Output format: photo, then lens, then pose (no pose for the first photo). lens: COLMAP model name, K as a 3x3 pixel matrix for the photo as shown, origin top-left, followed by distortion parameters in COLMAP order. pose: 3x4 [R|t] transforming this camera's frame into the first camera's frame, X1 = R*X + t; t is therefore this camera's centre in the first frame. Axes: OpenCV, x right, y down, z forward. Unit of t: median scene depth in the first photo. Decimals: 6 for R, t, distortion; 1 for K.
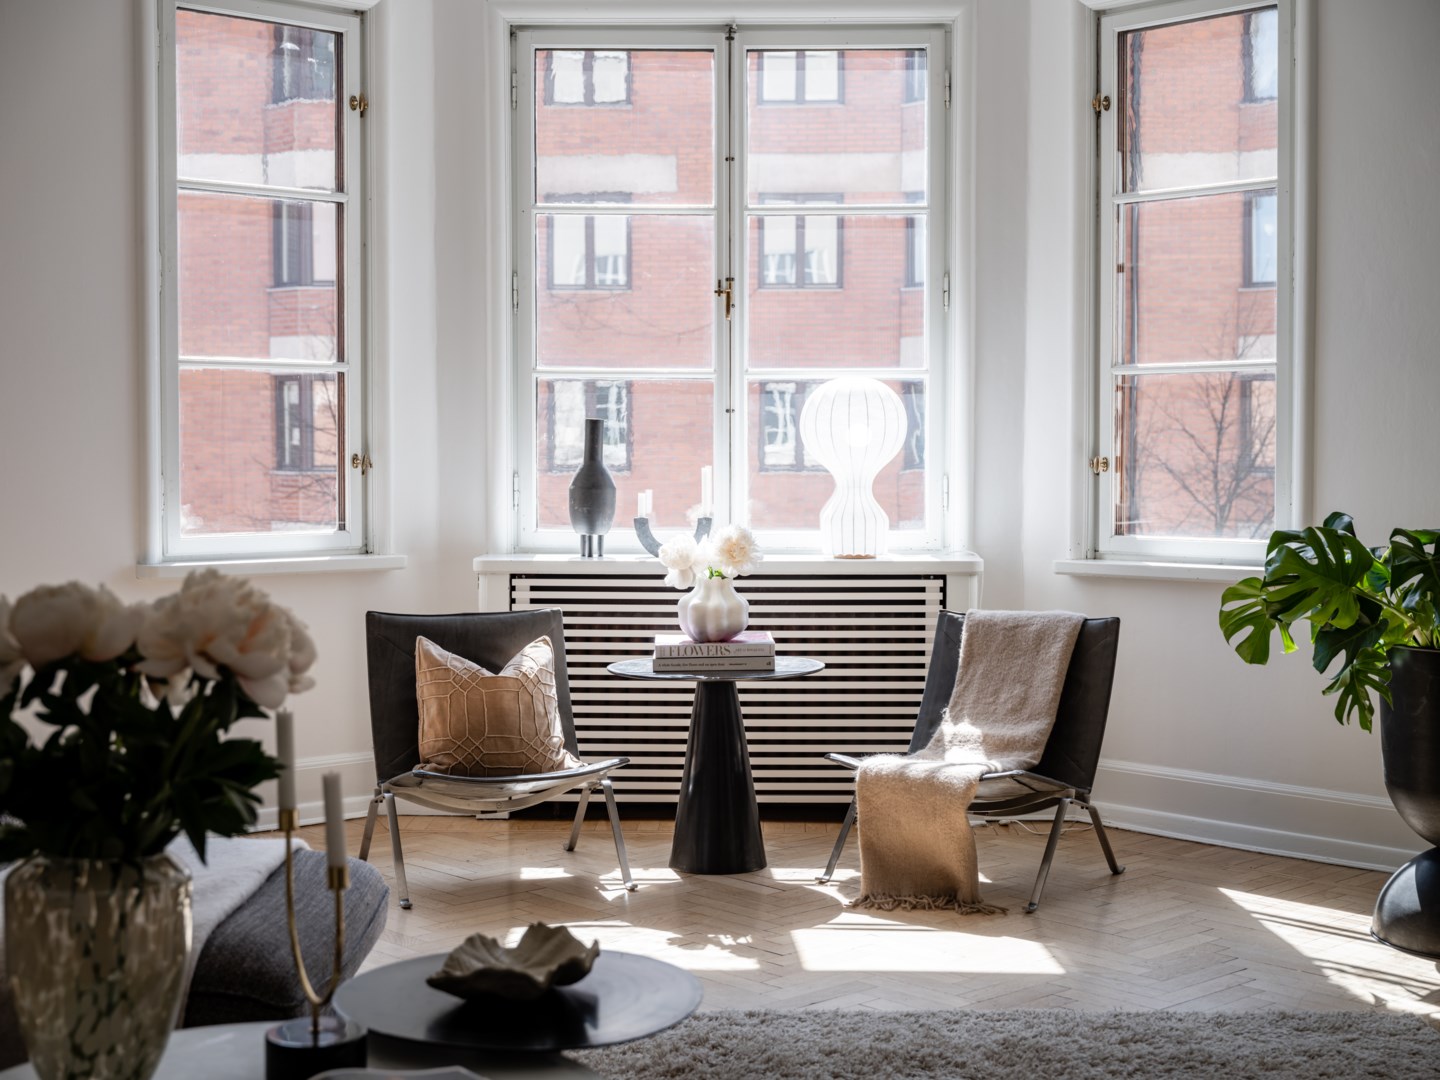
lens RADIAL K [[1969.6, 0, 720.0], [0, 1969.6, 540.0], [0, 0, 1]] dist [0.099359, -0.468212]
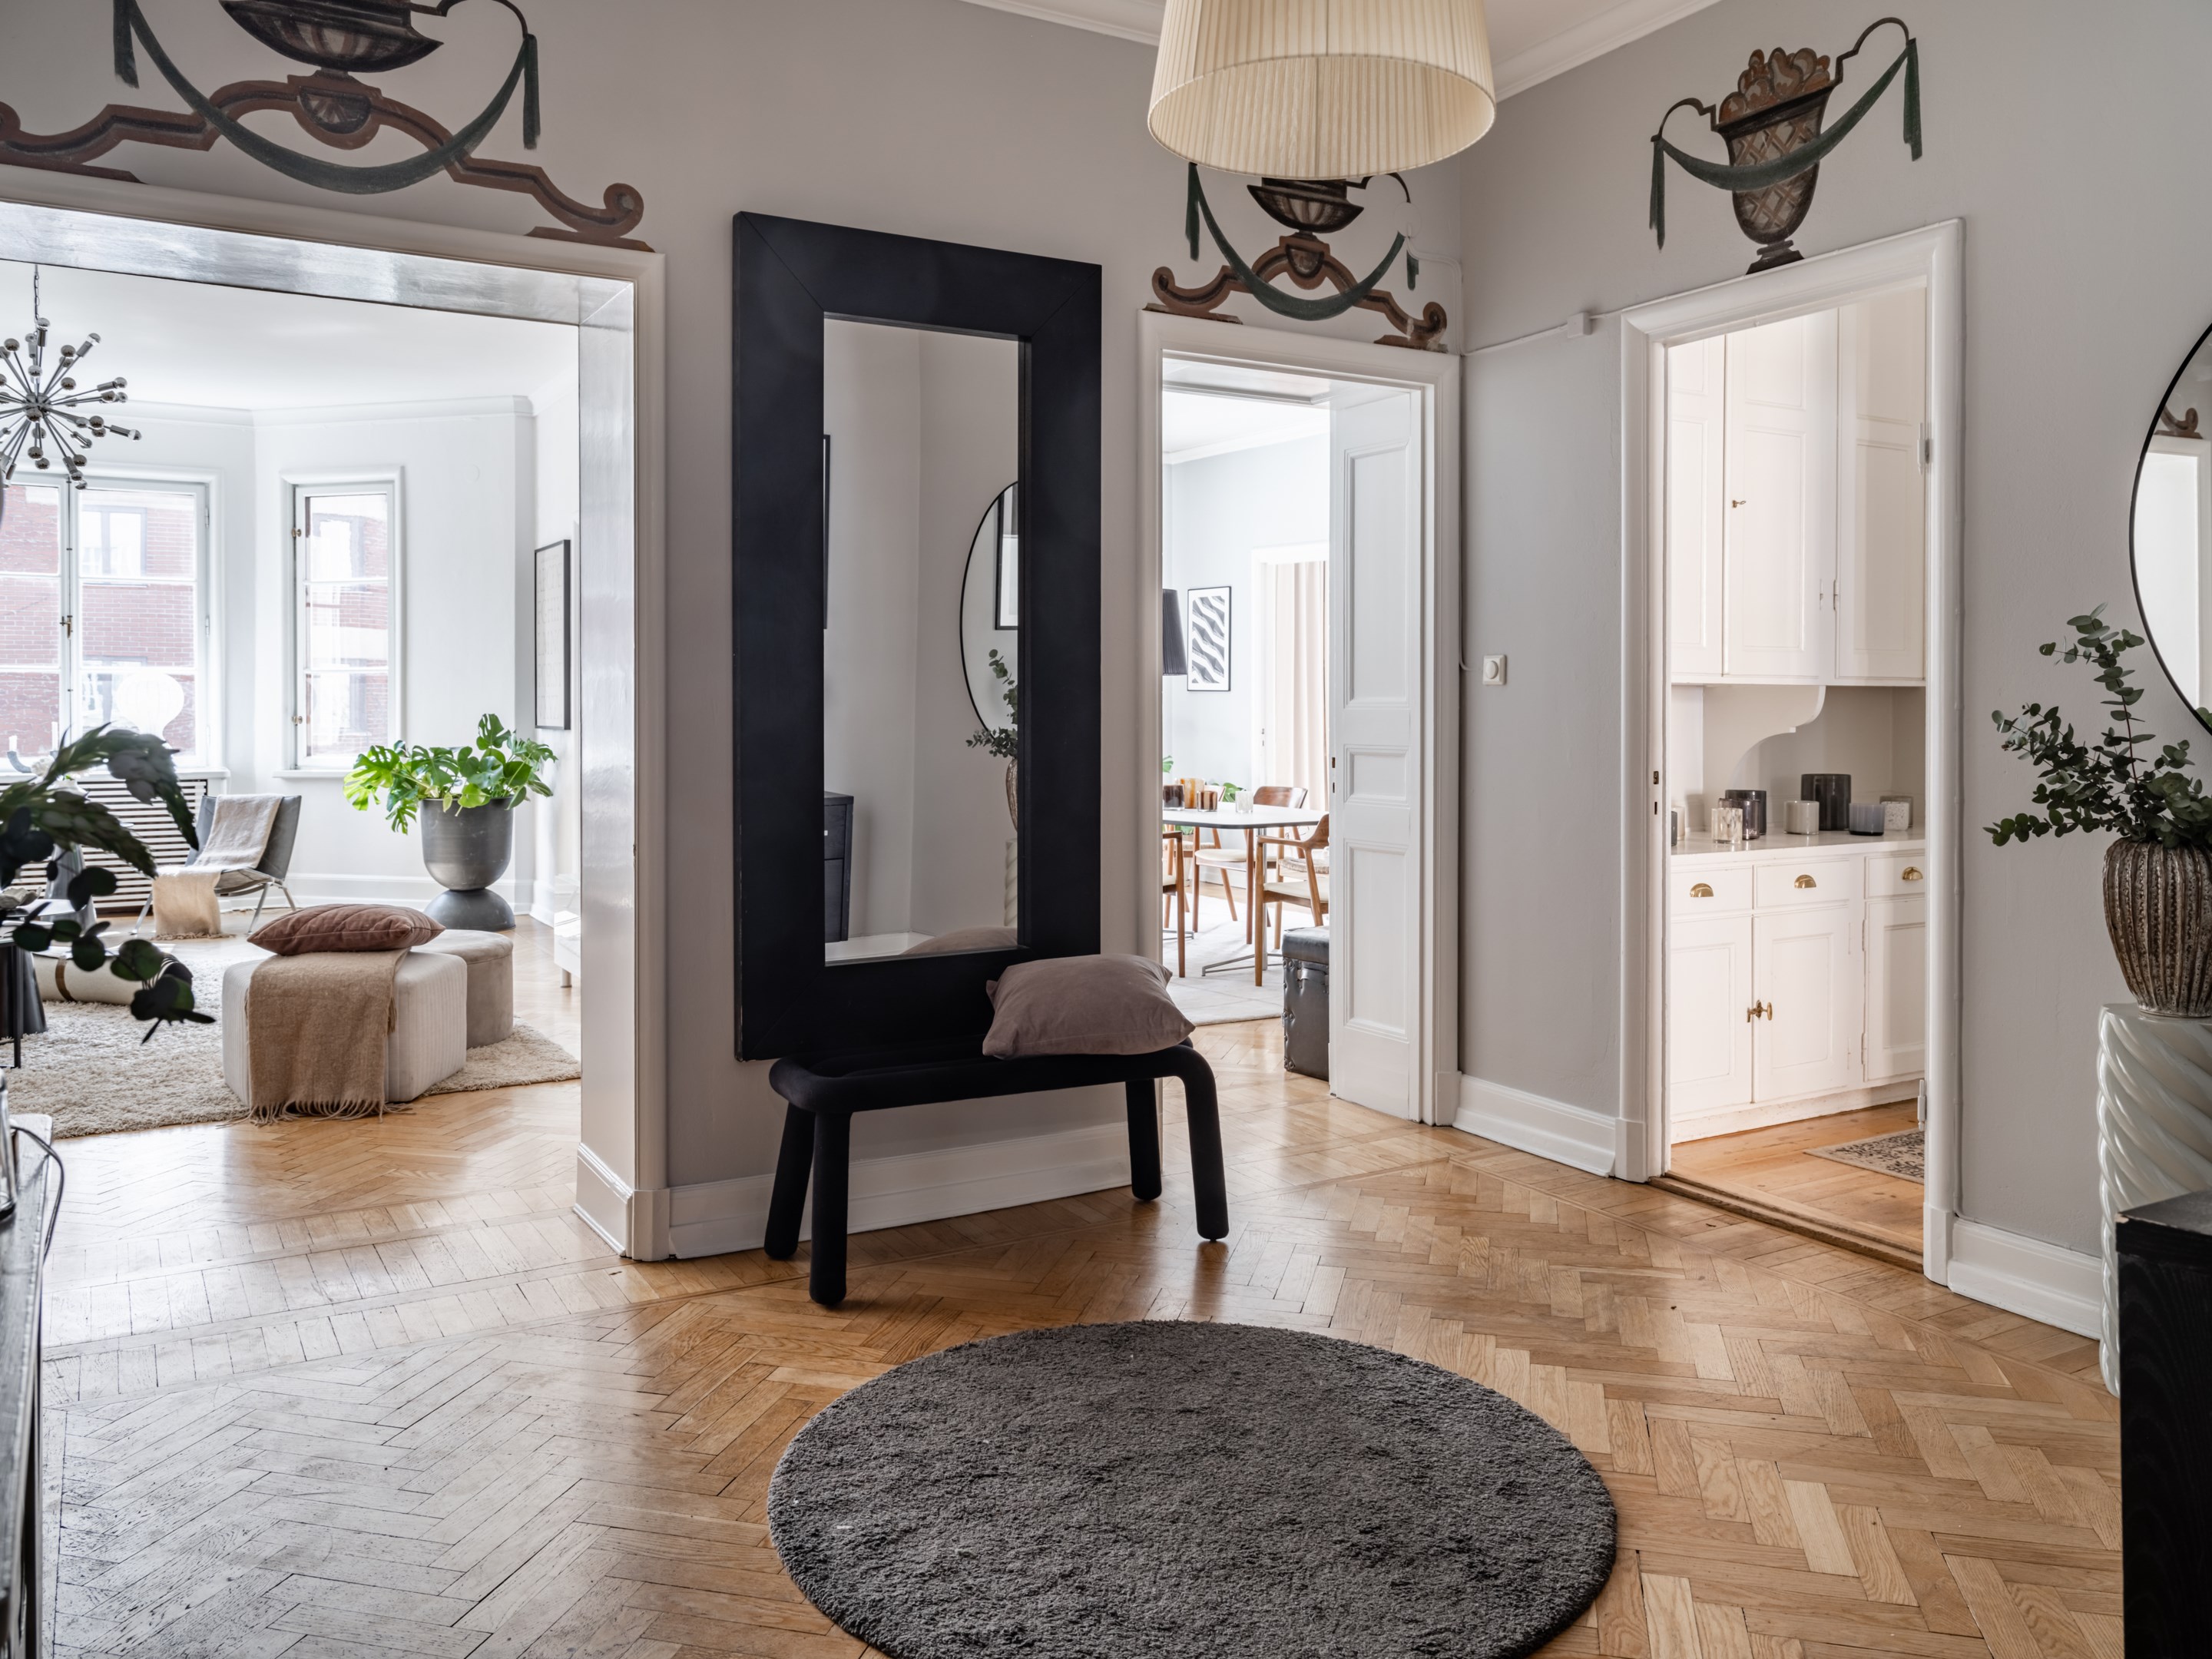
lens RADIAL K [[1689.3, 0, 1105.8], [0, 1689.3, 725.9], [0, 0, 1]] dist [-0.002898, 0.003113]
pose [[0.838737, -0.005361, 0.544510, -0.046727], [0.027115, 0.999122, -0.031930, 0.045351], [-0.543861, 0.041545, 0.838146, -0.884698]]
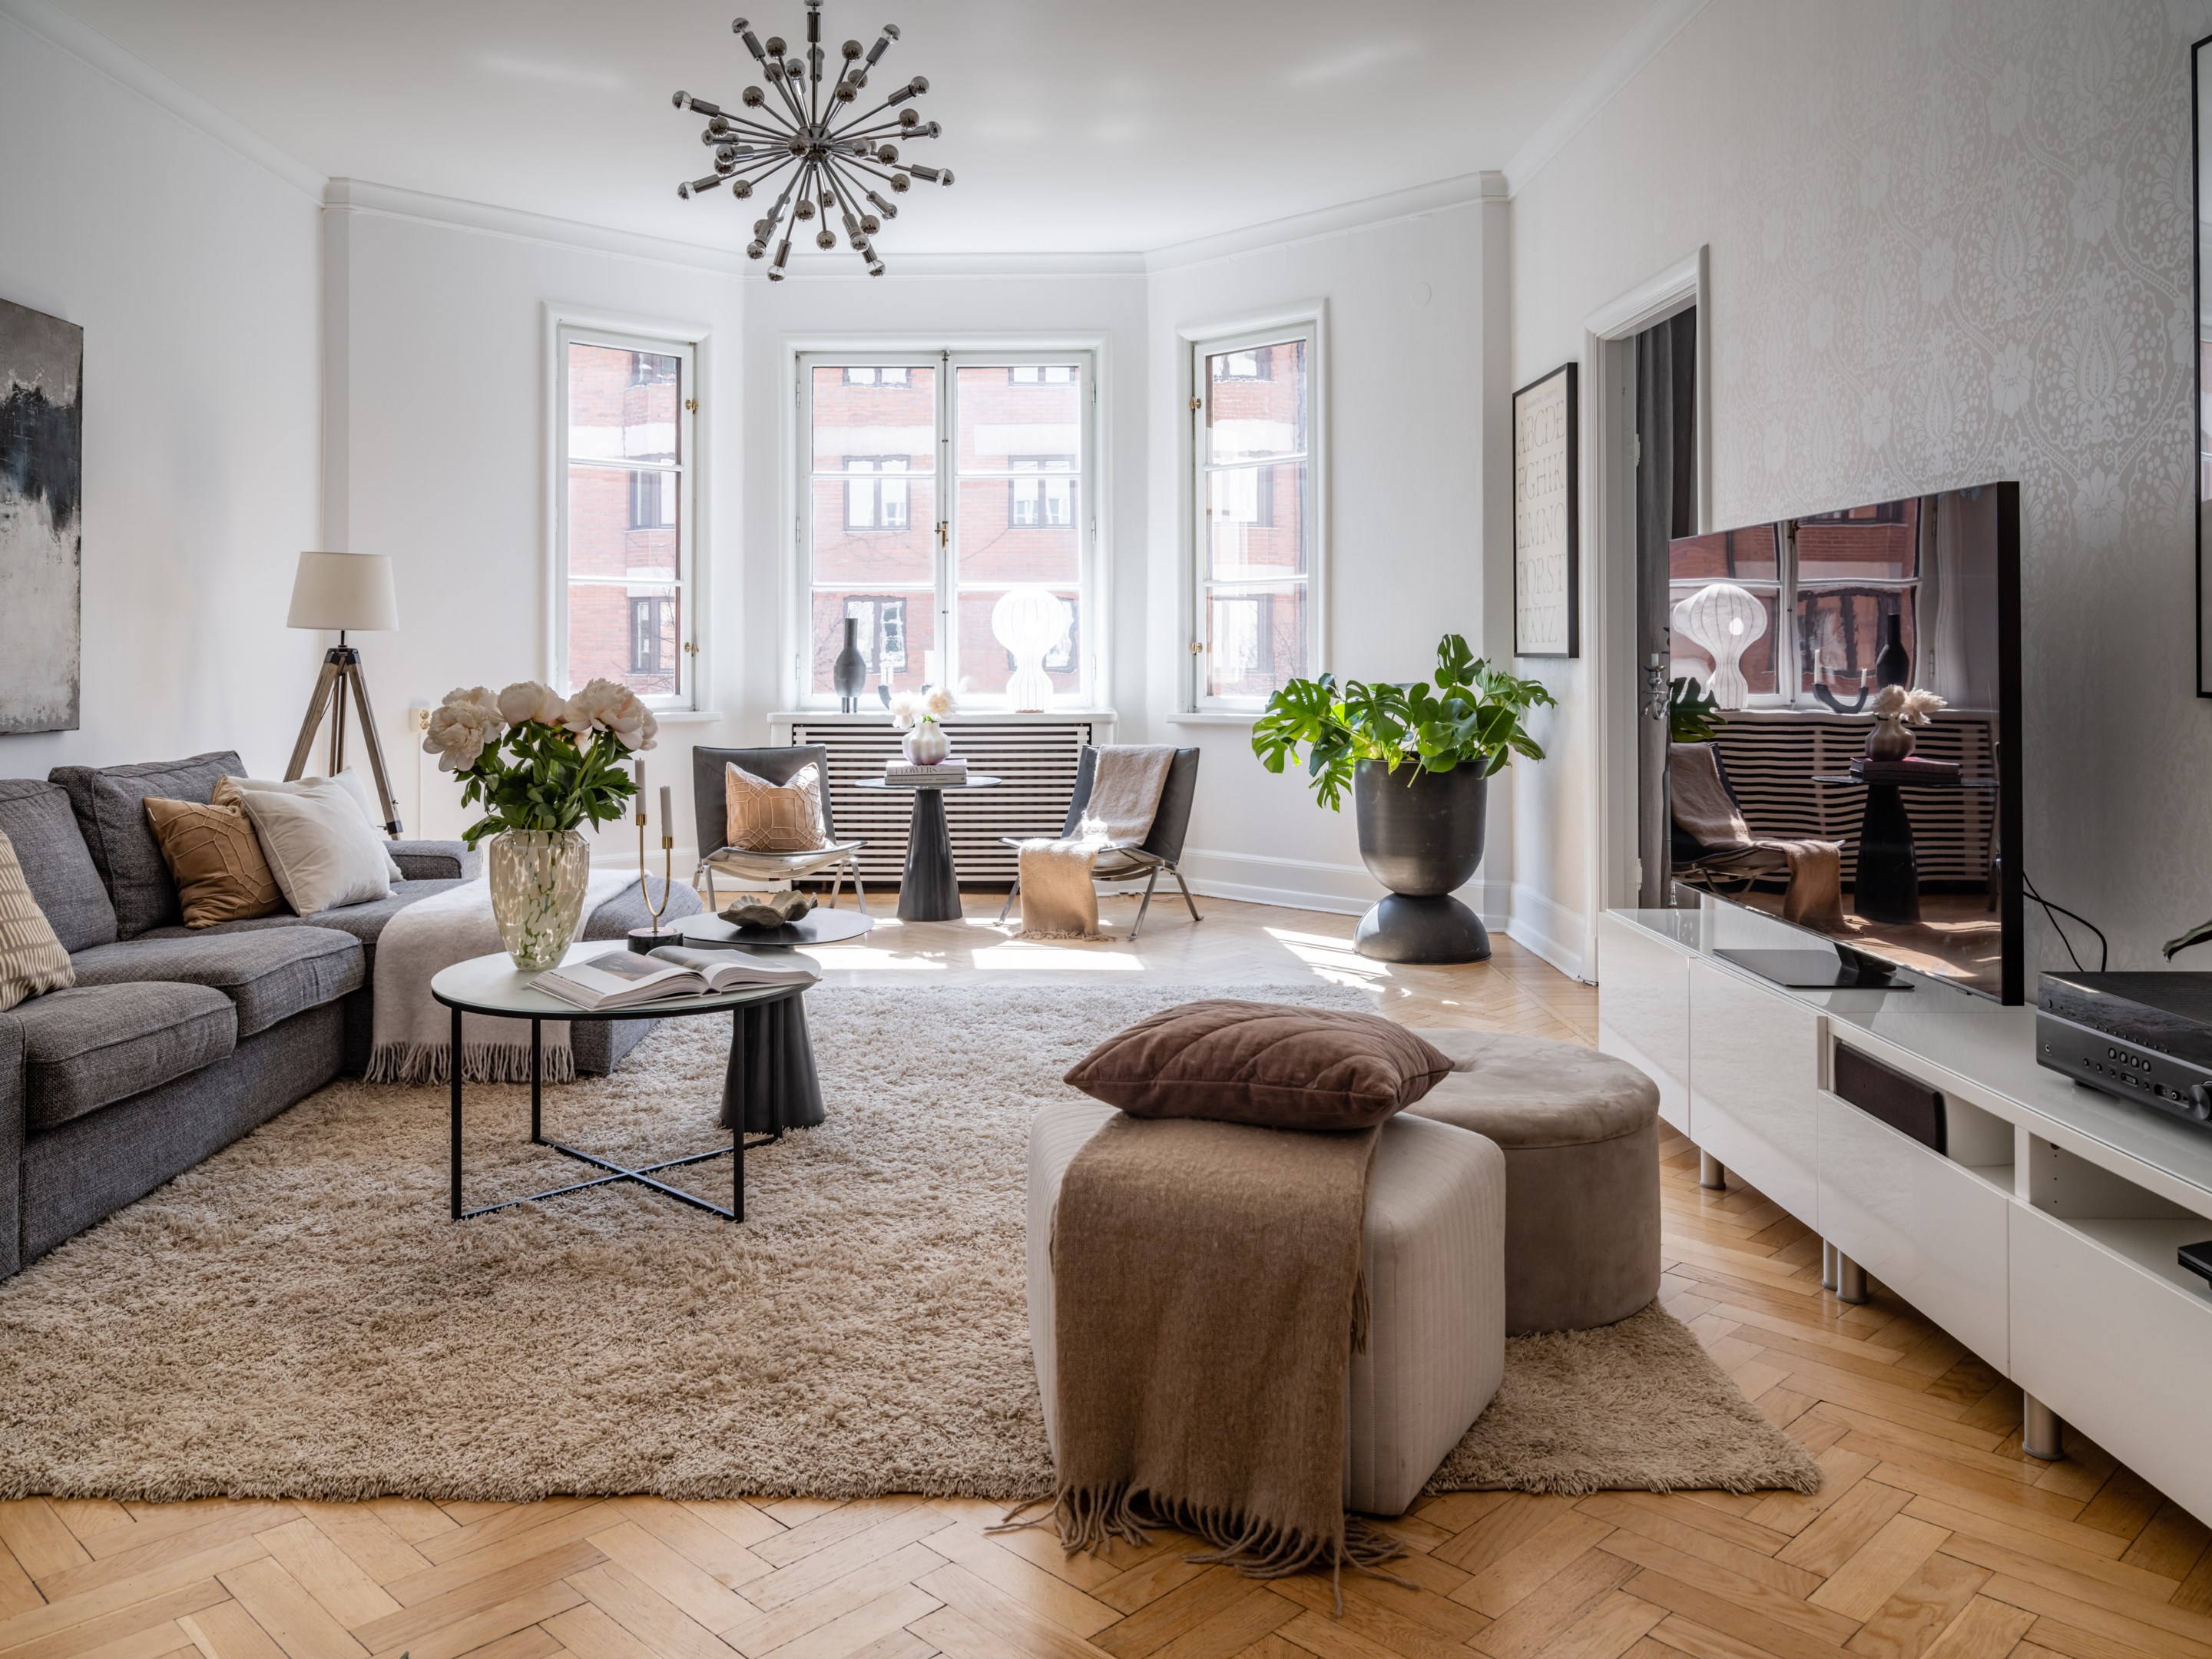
lens RADIAL K [[1649.4, 0, 1004.9], [0, 1649.4, 648.7], [0, 0, 1]] dist [-0.001728, -0.000069]
pose [[0.999990, -0.003120, 0.003206, 0.051453], [0.003290, 0.998518, -0.054315, 0.031393], [-0.003031, 0.054325, 0.998519, -0.241879]]
